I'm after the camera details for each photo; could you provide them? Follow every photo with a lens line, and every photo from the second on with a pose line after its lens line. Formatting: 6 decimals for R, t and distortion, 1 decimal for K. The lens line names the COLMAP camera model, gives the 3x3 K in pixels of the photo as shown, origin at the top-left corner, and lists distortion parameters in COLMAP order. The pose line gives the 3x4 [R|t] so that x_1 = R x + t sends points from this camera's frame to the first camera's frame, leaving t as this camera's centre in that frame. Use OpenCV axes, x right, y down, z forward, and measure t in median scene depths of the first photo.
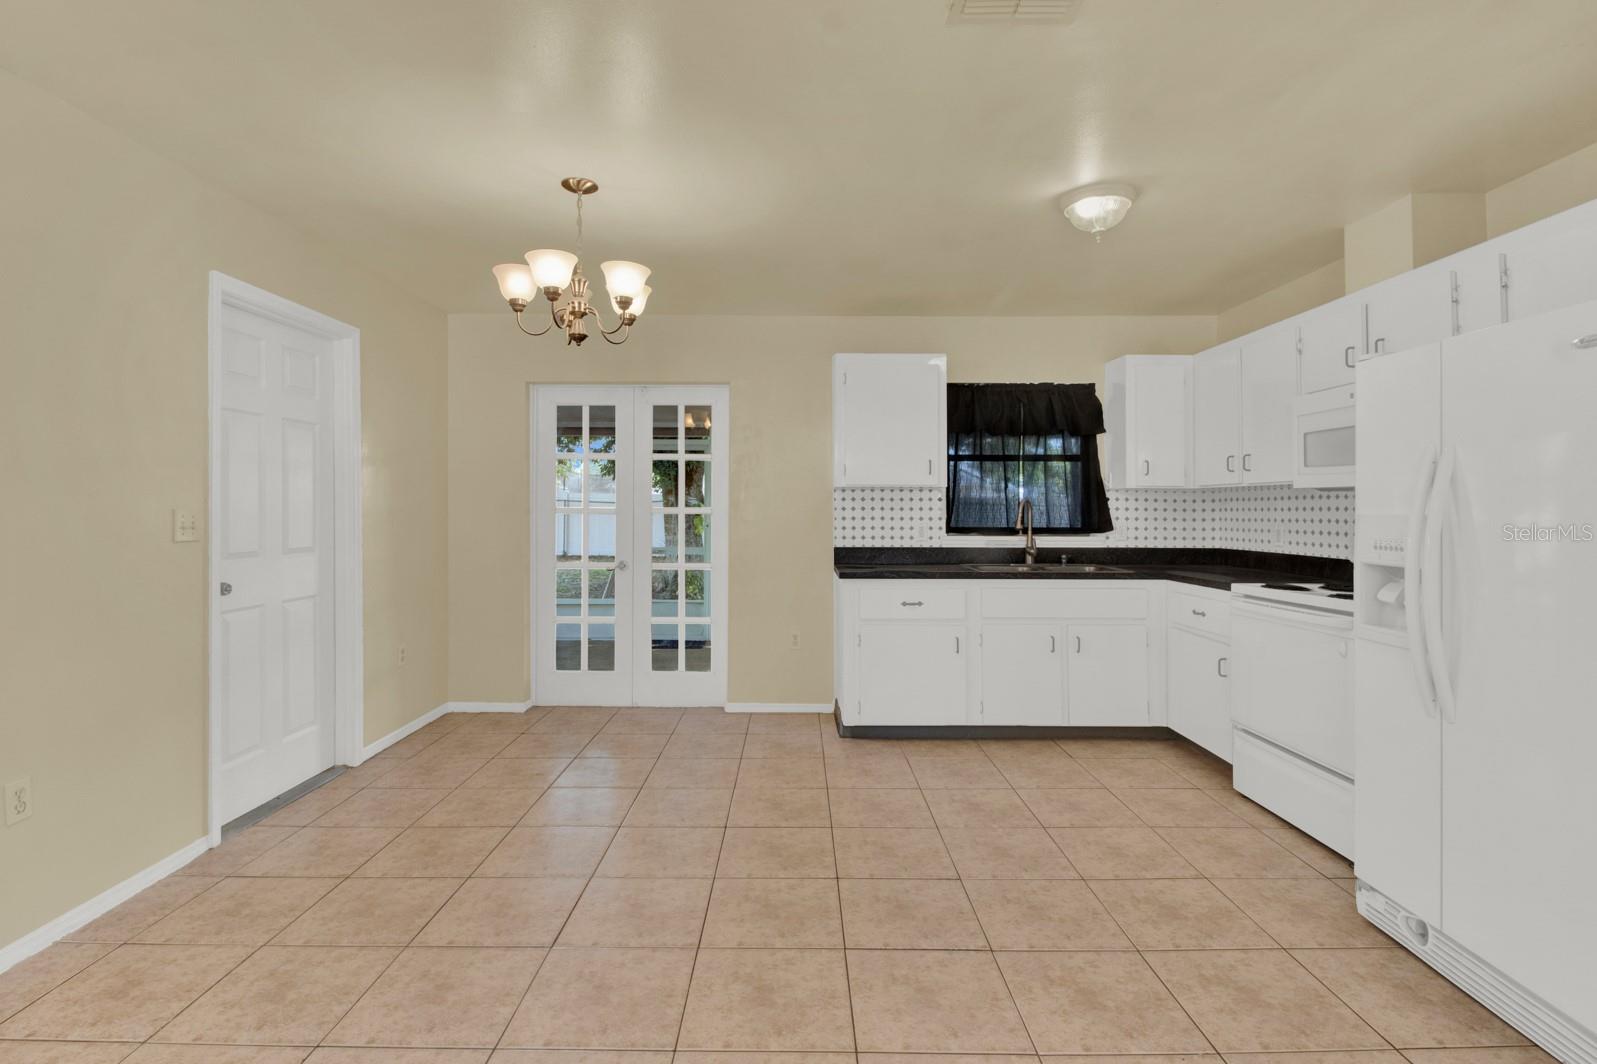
lens RADIAL K [[768.6, 0, 800.5], [0, 768.6, 504.5], [0, 0, 1]] dist [-0.001390, -0.009139]
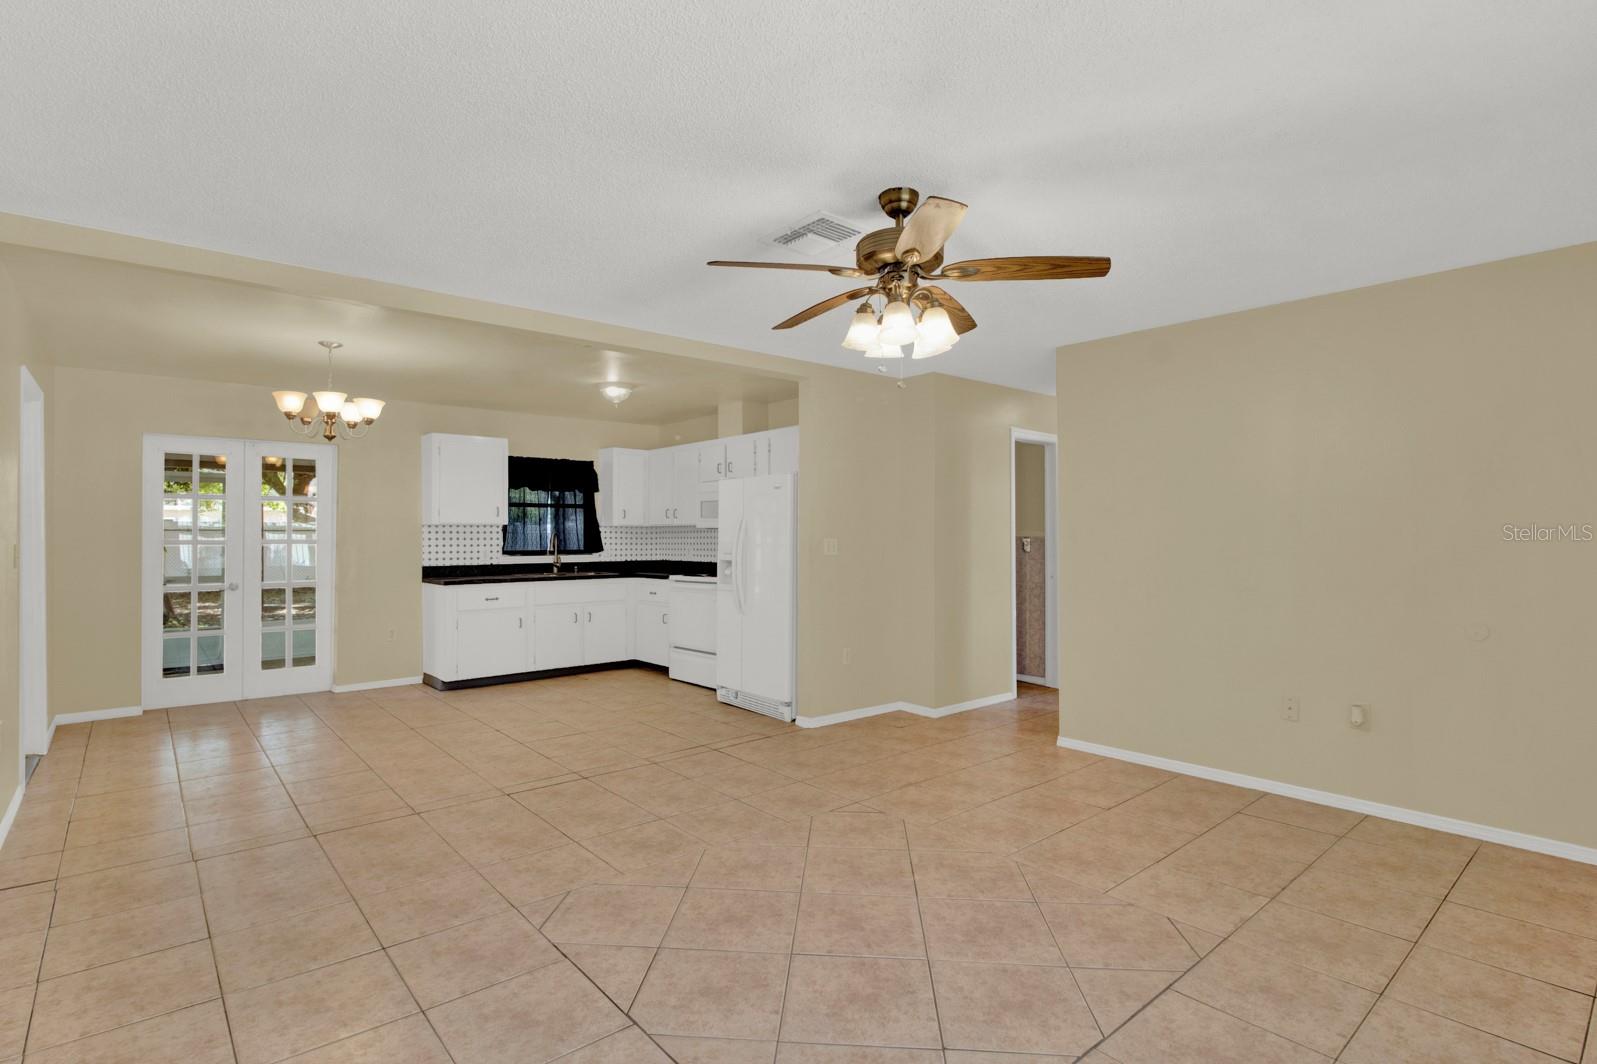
lens RADIAL K [[768.6, 0, 797.8], [0, 768.6, 521.3], [0, 0, 1]] dist [-0.001390, -0.009139]
pose [[0.760646, 0.007864, 0.649120, -0.367898], [0.000398, 0.999921, -0.012580, -0.009672], [-0.649167, 0.009827, 0.760582, -0.560339]]
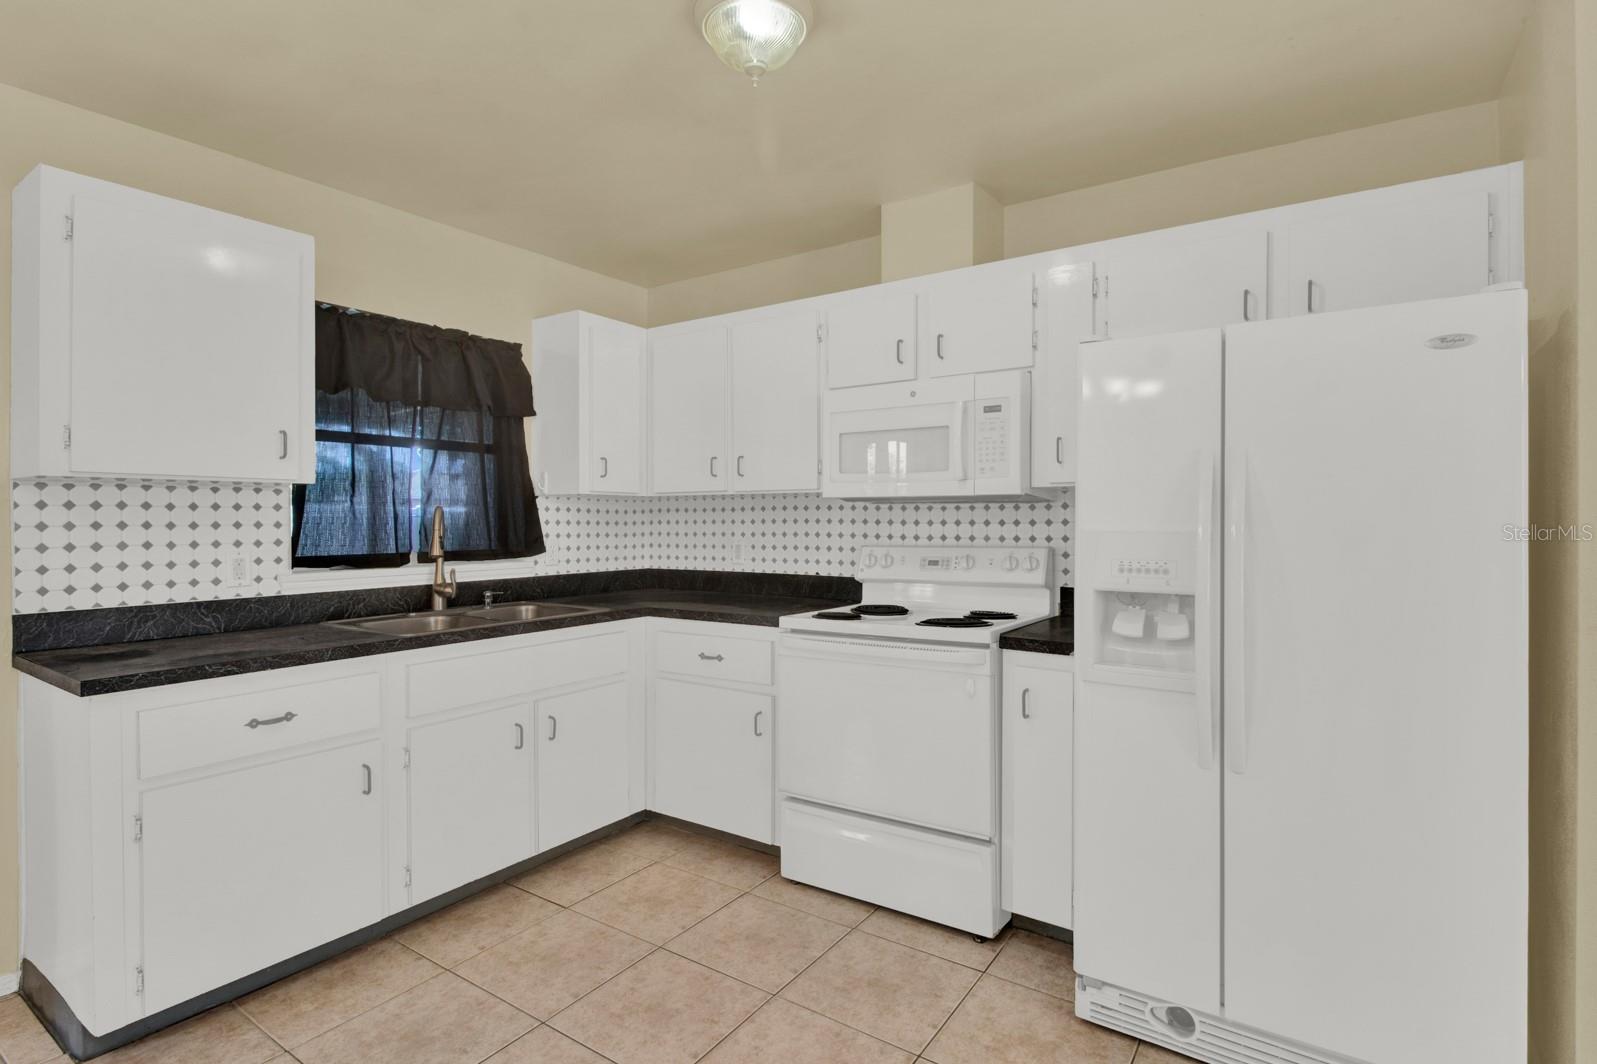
lens RADIAL K [[768.6, 0, 791.7], [0, 768.6, 517.4], [0, 0, 1]] dist [-0.001390, -0.009139]
pose [[0.572479, -0.001798, 0.819917, -0.059545], [0.000369, 0.999998, 0.001935, -0.000494], [-0.819919, -0.000806, 0.572479, 0.404838]]
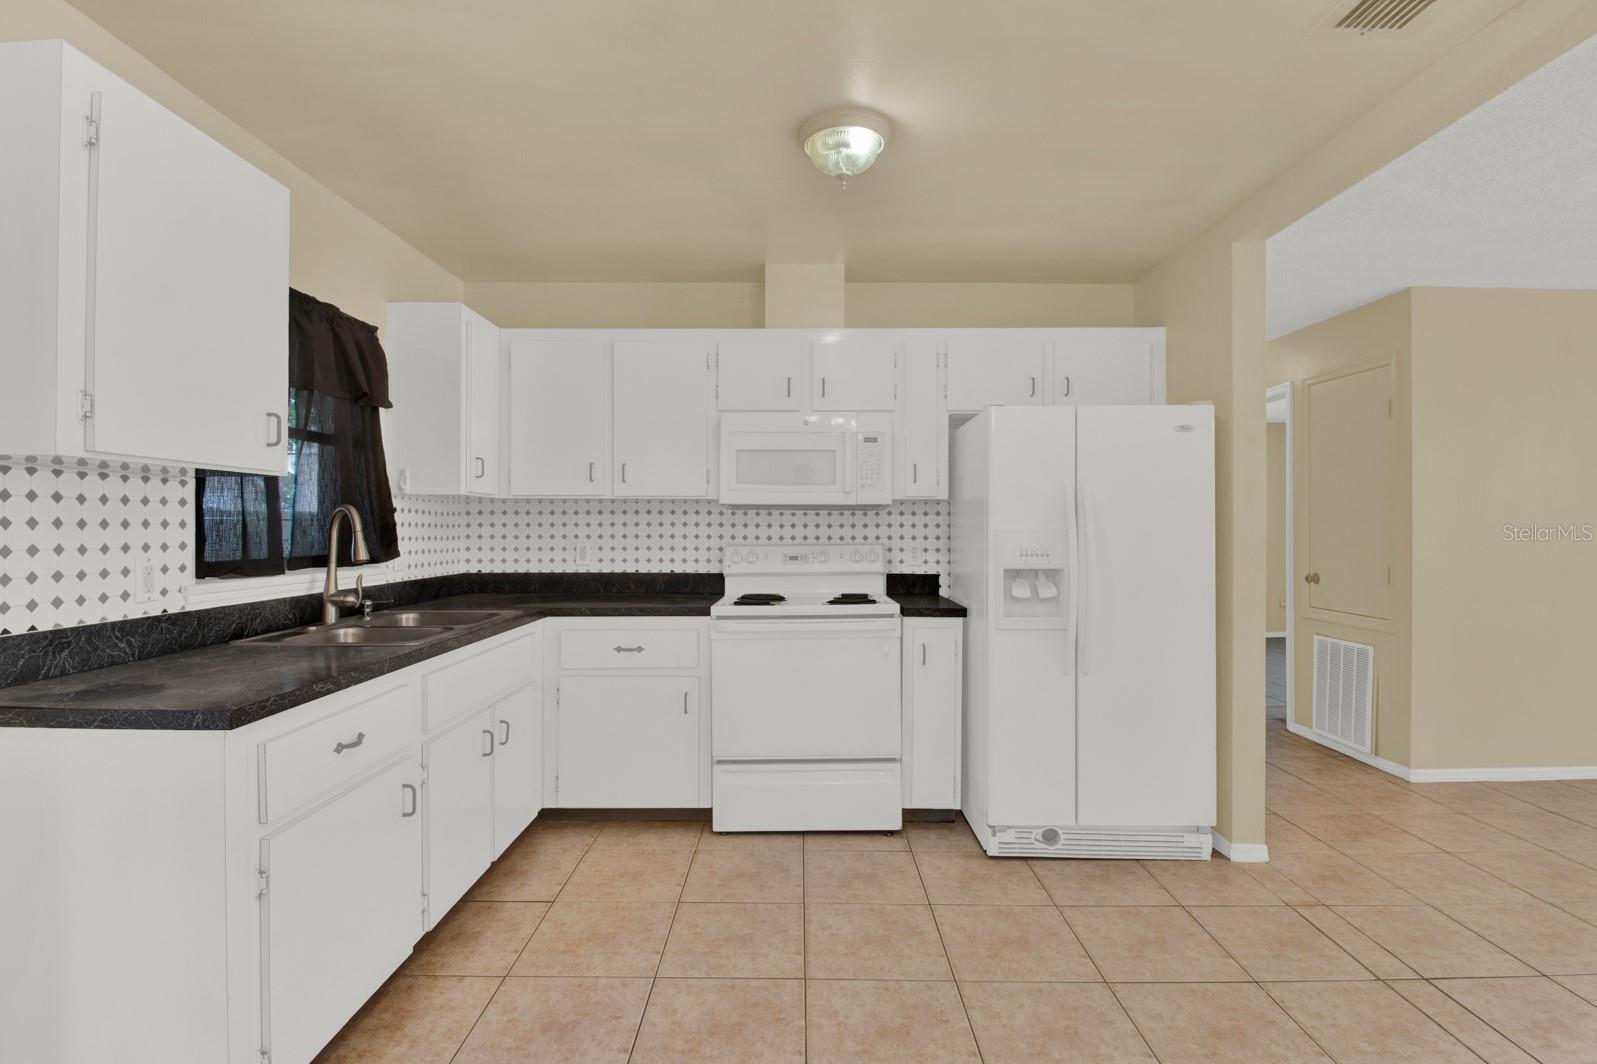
lens RADIAL K [[768.6, 0, 784.2], [0, 768.6, 517.1], [0, 0, 1]] dist [-0.001390, -0.009139]
pose [[0.020381, 0.009100, 0.999751, -0.262124], [-0.006045, 0.999941, -0.008978, 0.003766], [-0.999774, -0.005861, 0.020435, 0.676355]]
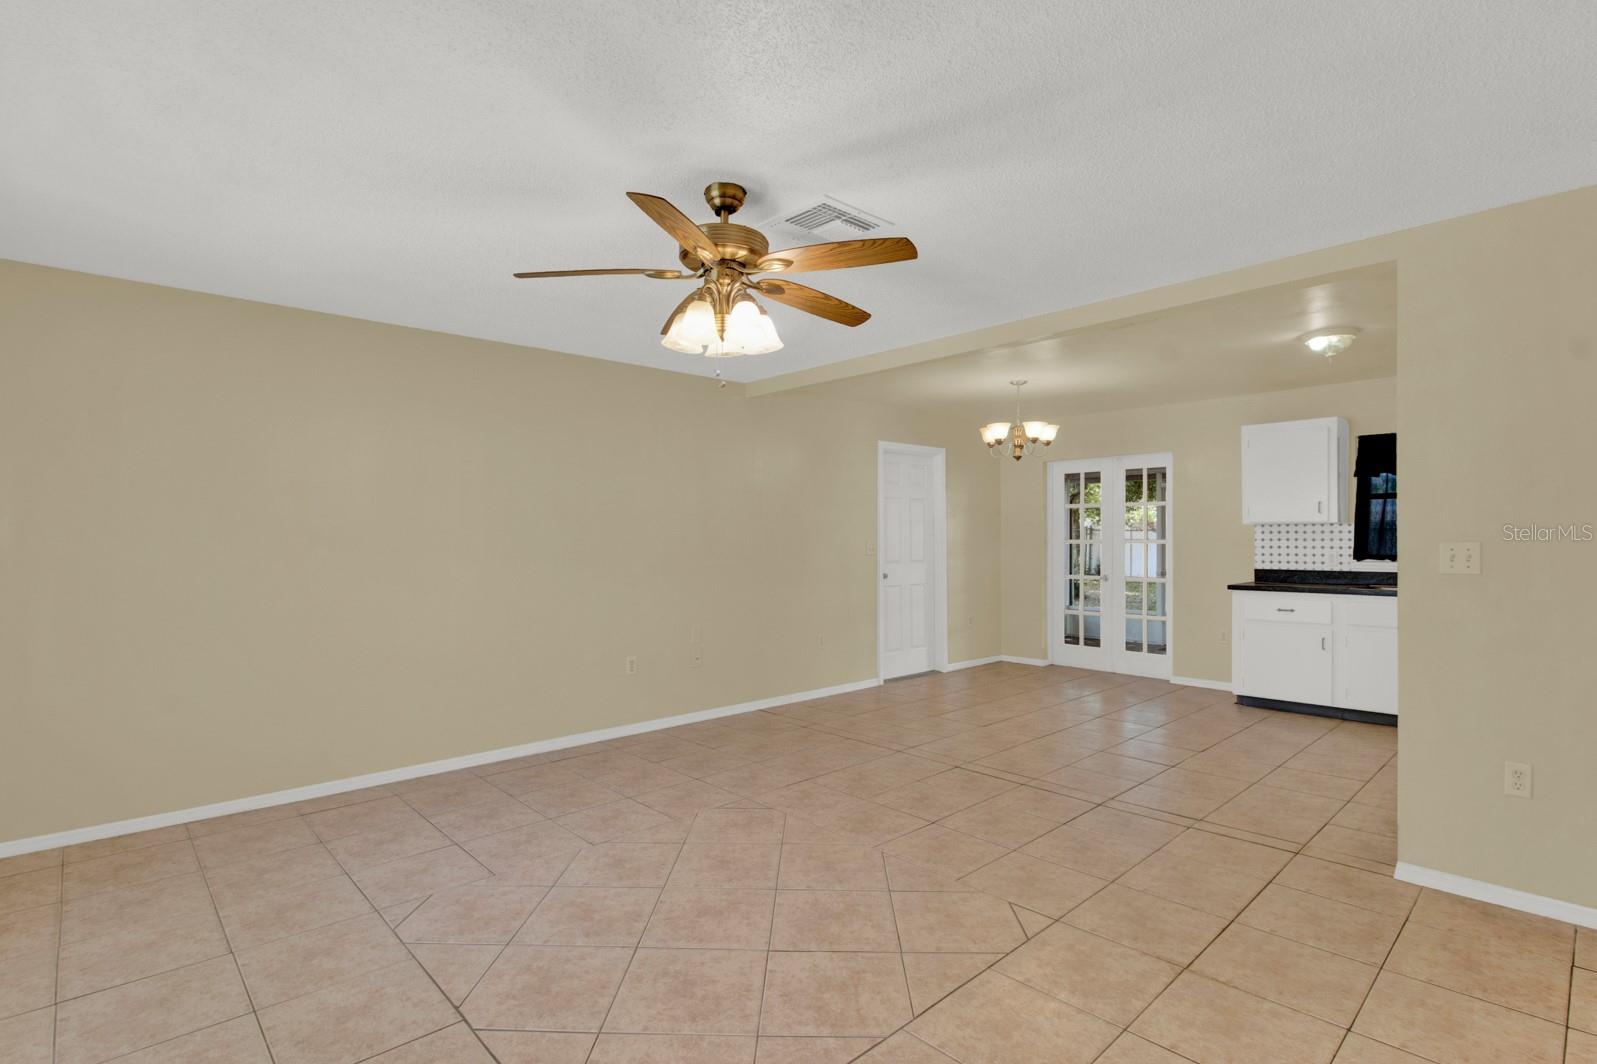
lens RADIAL K [[768.6, 0, 796.8], [0, 768.6, 539.5], [0, 0, 1]] dist [-0.001390, -0.009139]
pose [[0.683868, -0.004022, -0.729595, 0.493064], [0.010911, 0.999929, 0.004716, -0.010430], [0.729525, -0.011186, 0.683863, -0.507935]]
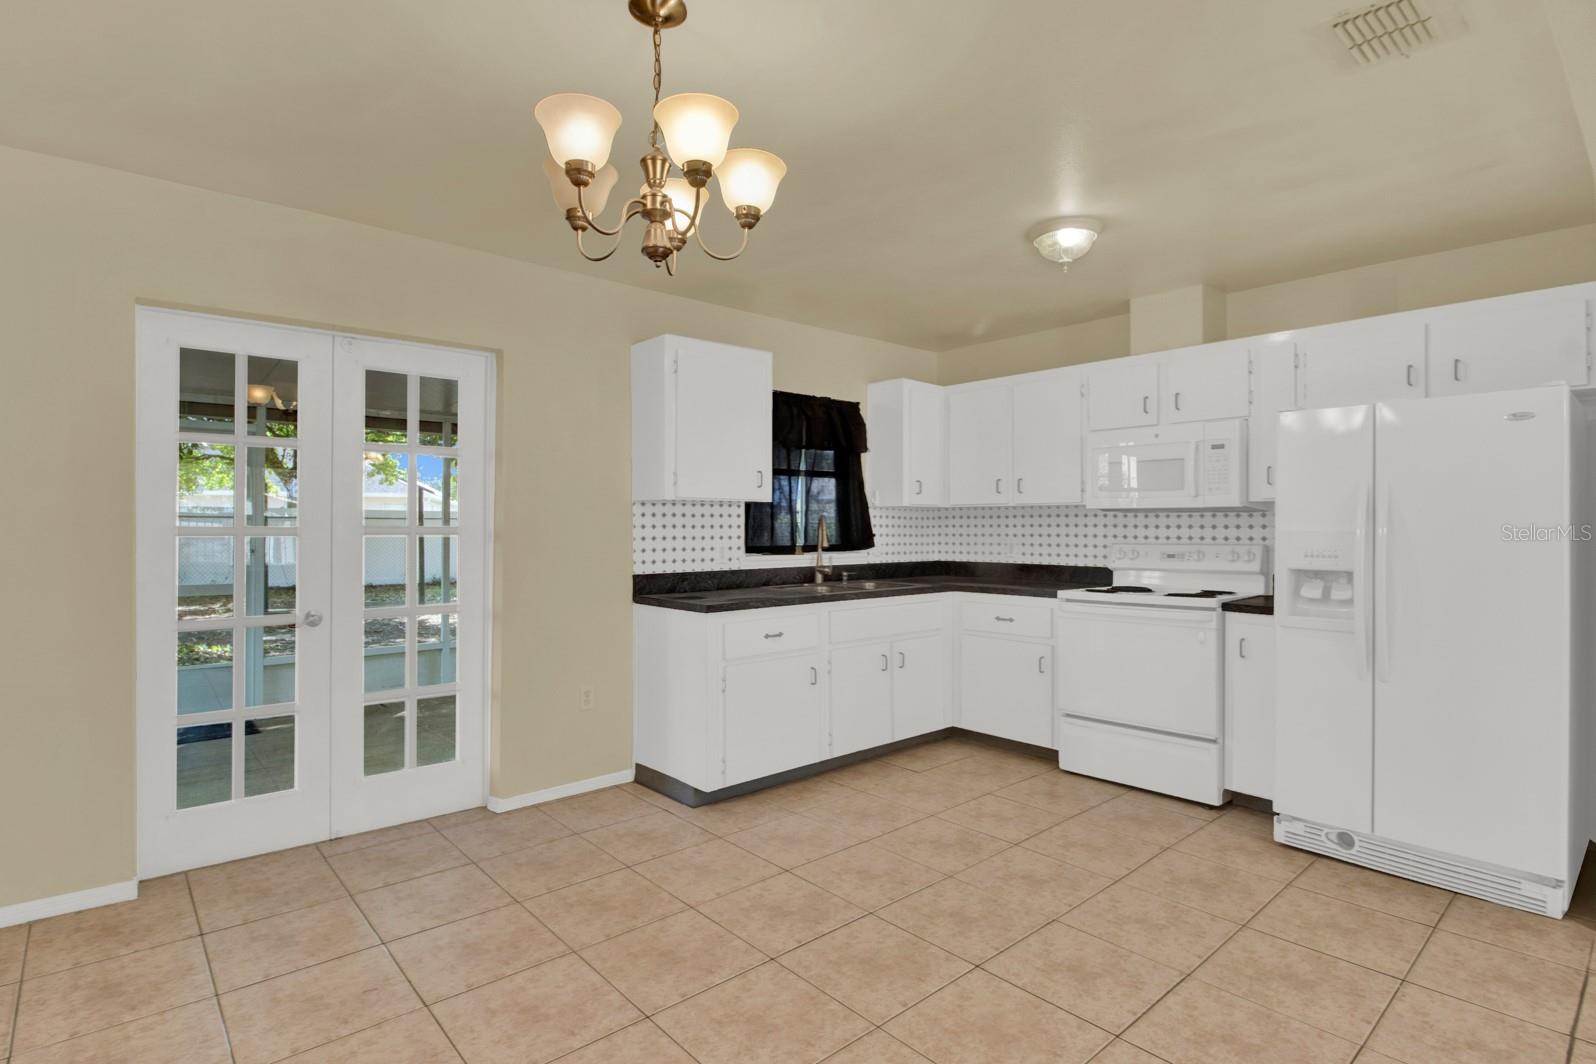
lens RADIAL K [[768.1, 0, 803.7], [0, 768.1, 521.4], [0, 0, 1]] dist [-0.001390, -0.009139]
pose [[0.751040, 0.002097, 0.660253, -0.370426], [-0.001782, 0.999998, -0.001150, 0.000650], [-0.660254, -0.000313, 0.751042, 0.289044]]
